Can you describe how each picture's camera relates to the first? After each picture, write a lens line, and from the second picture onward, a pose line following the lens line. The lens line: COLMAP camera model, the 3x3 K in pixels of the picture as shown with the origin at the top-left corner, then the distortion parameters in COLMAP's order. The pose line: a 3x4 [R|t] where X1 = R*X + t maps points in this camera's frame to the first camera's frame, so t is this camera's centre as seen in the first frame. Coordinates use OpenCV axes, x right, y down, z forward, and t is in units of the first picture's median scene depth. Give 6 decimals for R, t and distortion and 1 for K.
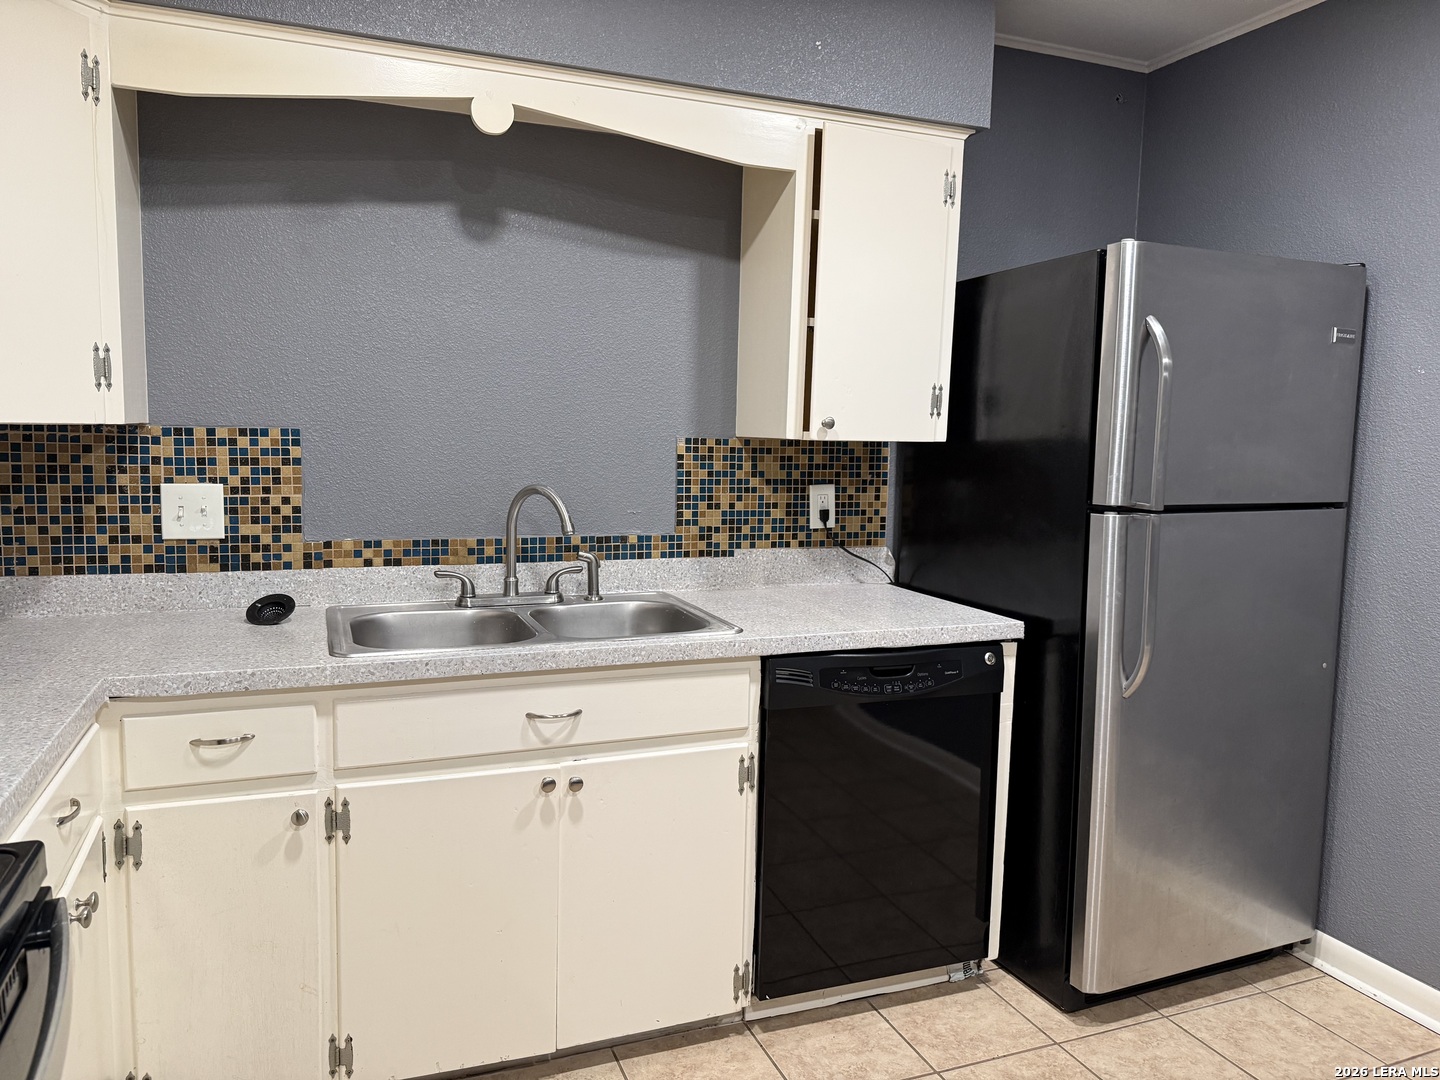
lens RADIAL K [[1007.9, 0, 713.9], [0, 1007.9, 545.3], [0, 0, 1]] dist [0.055127, -0.076952]
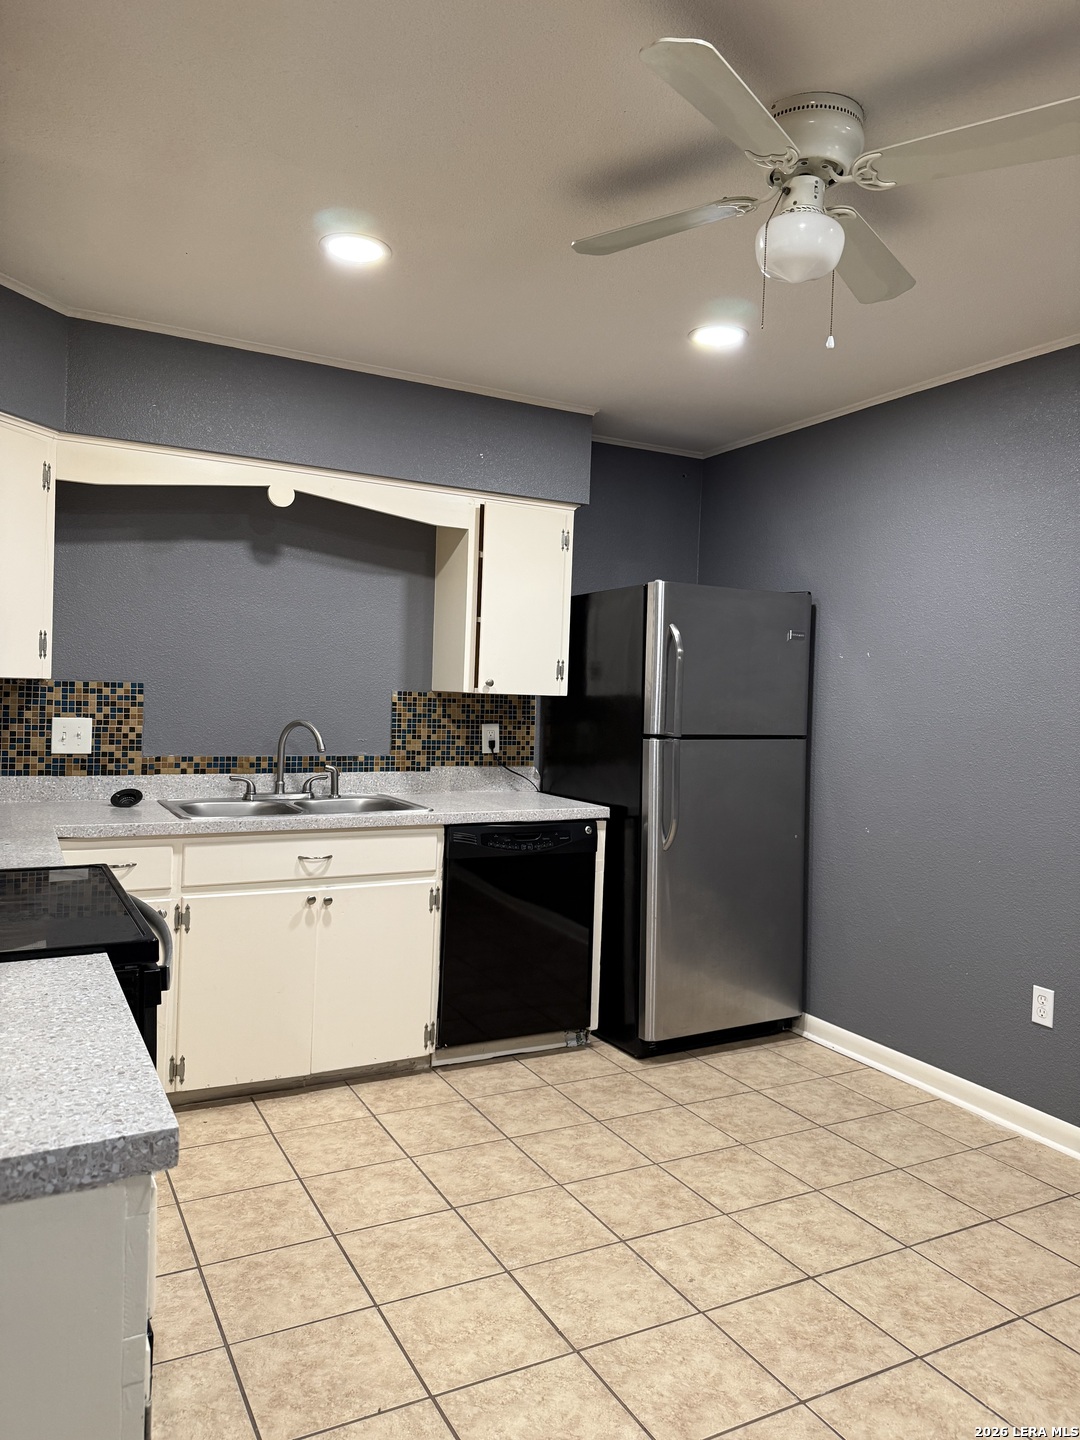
lens RADIAL K [[1007.9, 0, 543.3], [0, 1007.9, 712.1], [0, 0, 1]] dist [0.055127, -0.076952]
pose [[0.993191, 0.008852, 0.116159, 0.014832], [0.001526, 0.996035, -0.088948, 0.066944], [-0.116486, 0.088520, 0.989240, -0.586496]]
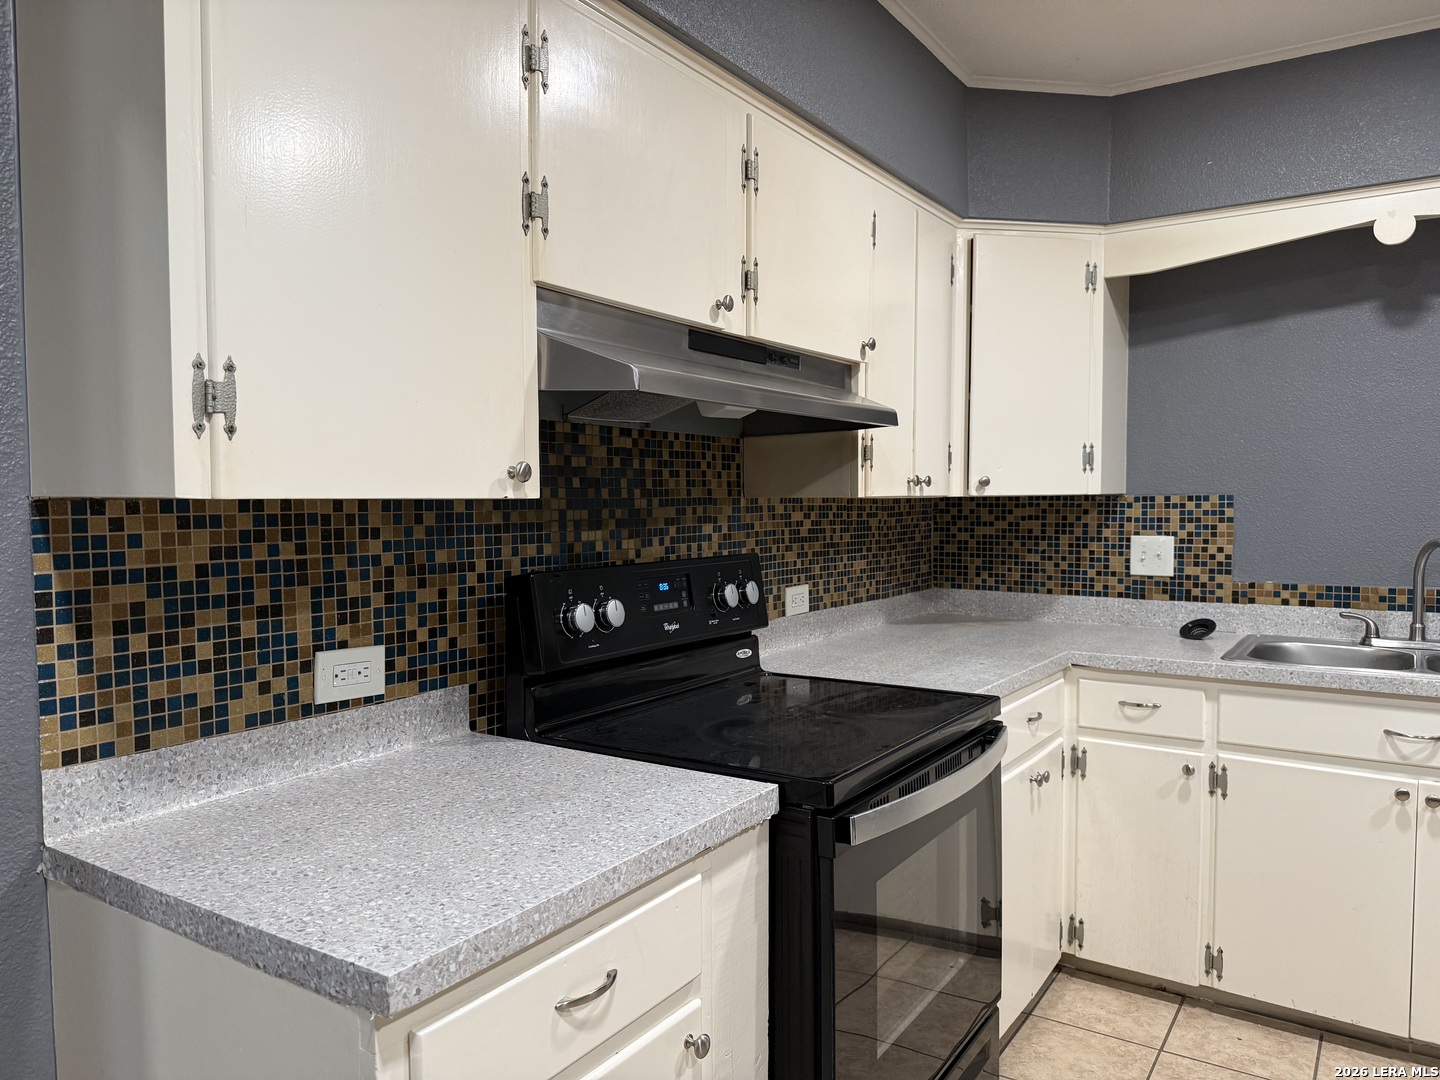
lens RADIAL K [[1007.9, 0, 713.4], [0, 1007.9, 547.7], [0, 0, 1]] dist [0.055127, -0.076952]
pose [[0.562424, 0.015879, -0.826697, 0.294103], [-0.073256, 0.996841, -0.030691, 0.041438], [0.823598, 0.077822, 0.561810, -0.272372]]
